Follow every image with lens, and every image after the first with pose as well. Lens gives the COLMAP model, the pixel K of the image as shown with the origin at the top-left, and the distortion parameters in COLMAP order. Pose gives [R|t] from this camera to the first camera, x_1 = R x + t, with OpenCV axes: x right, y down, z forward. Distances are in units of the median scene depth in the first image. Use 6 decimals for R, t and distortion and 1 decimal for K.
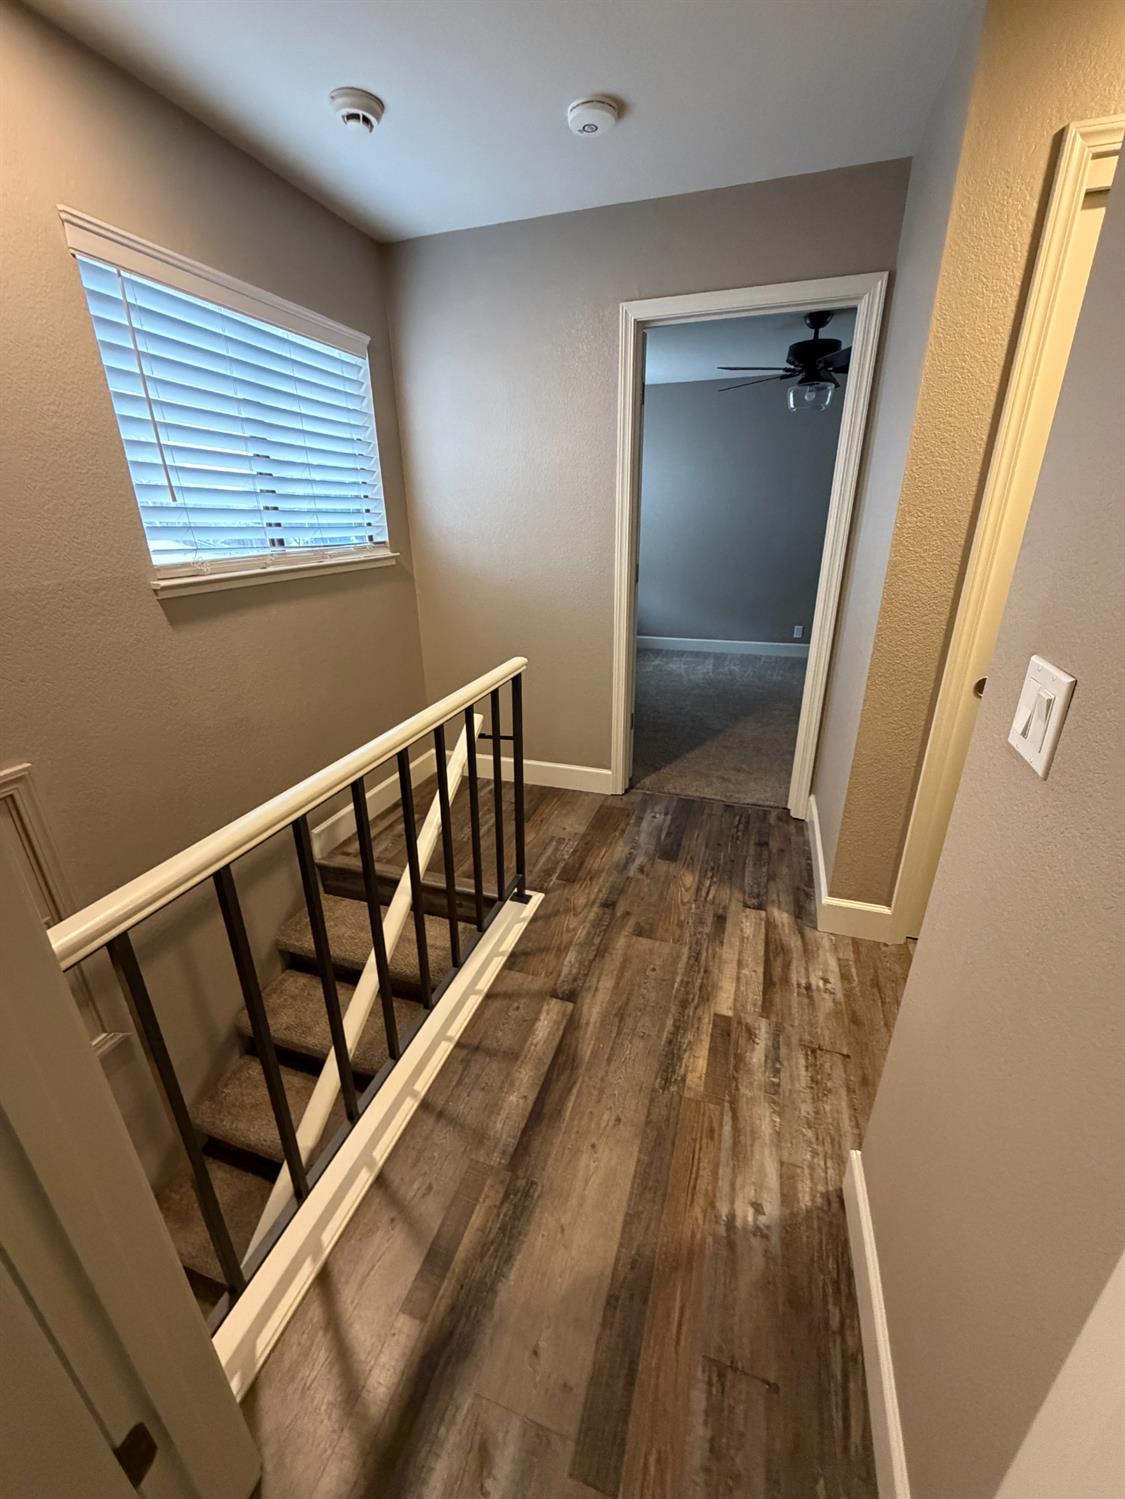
lens RADIAL K [[596.3, 0, 560.2], [0, 596.3, 747.8], [0, 0, 1]] dist [-0.001636, -0.000040]
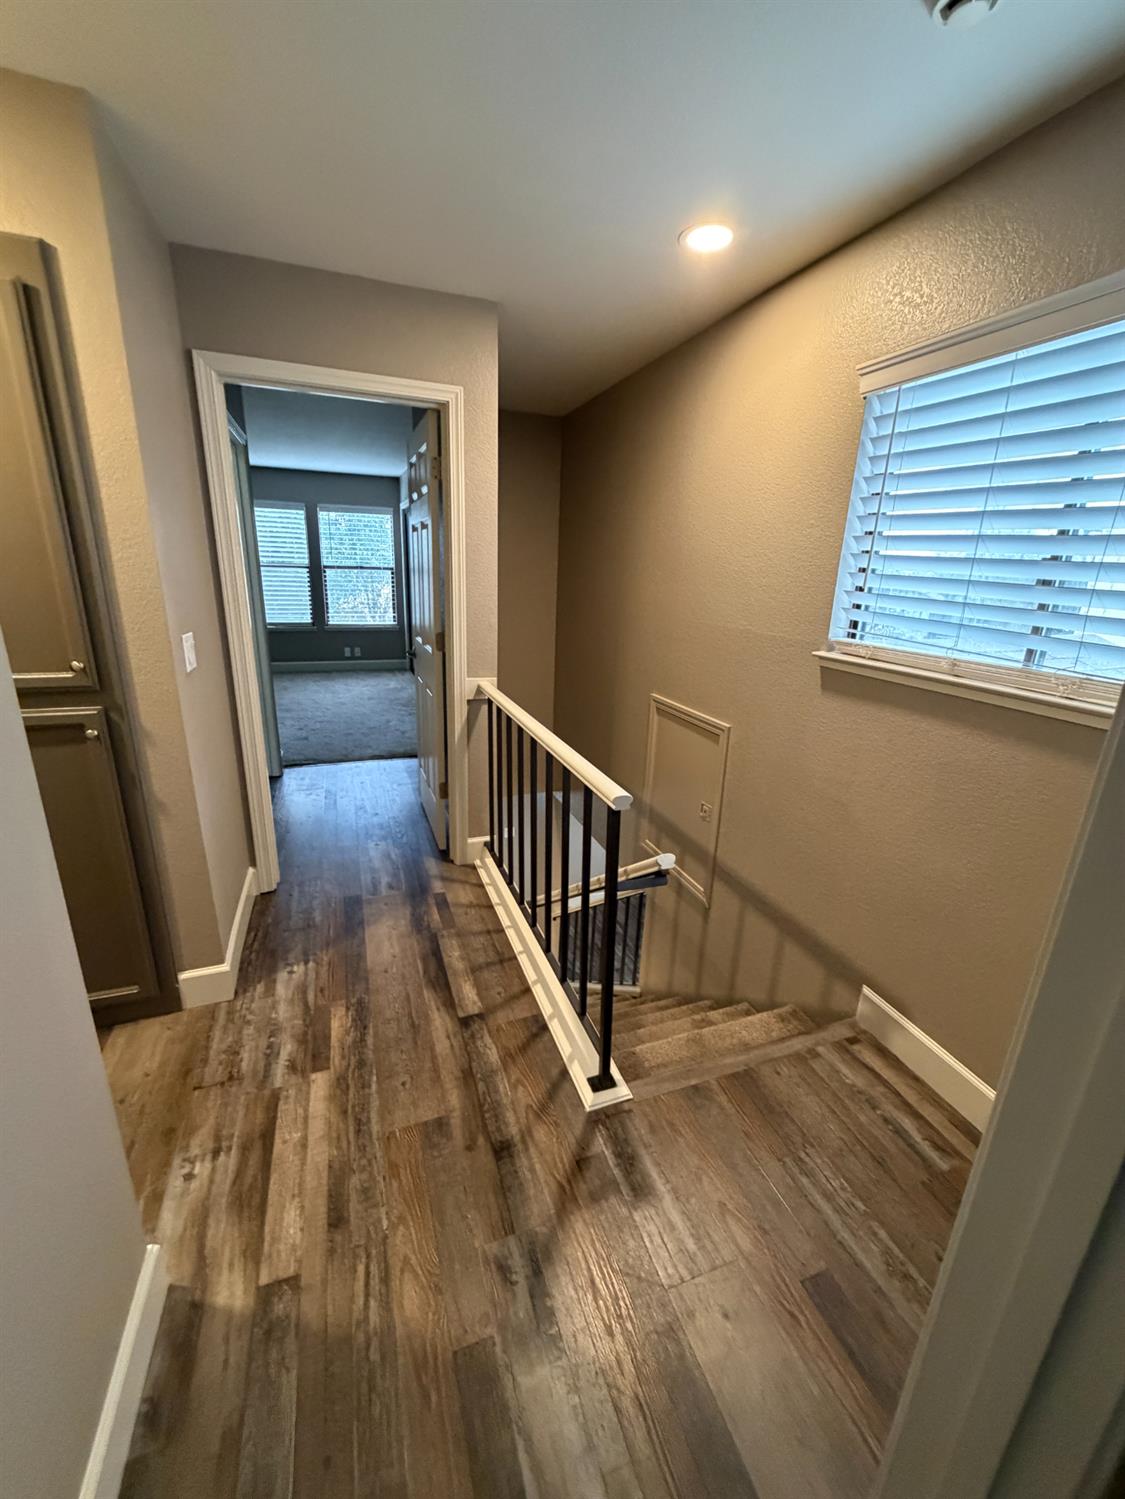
lens RADIAL K [[596.3, 0, 567.4], [0, 596.3, 752.8], [0, 0, 1]] dist [-0.001636, -0.000040]
pose [[-0.776853, 0.174471, -0.605028, 0.445350], [-0.256544, 0.789790, 0.557151, -0.622167], [0.575052, 0.588040, -0.568792, 1.435425]]
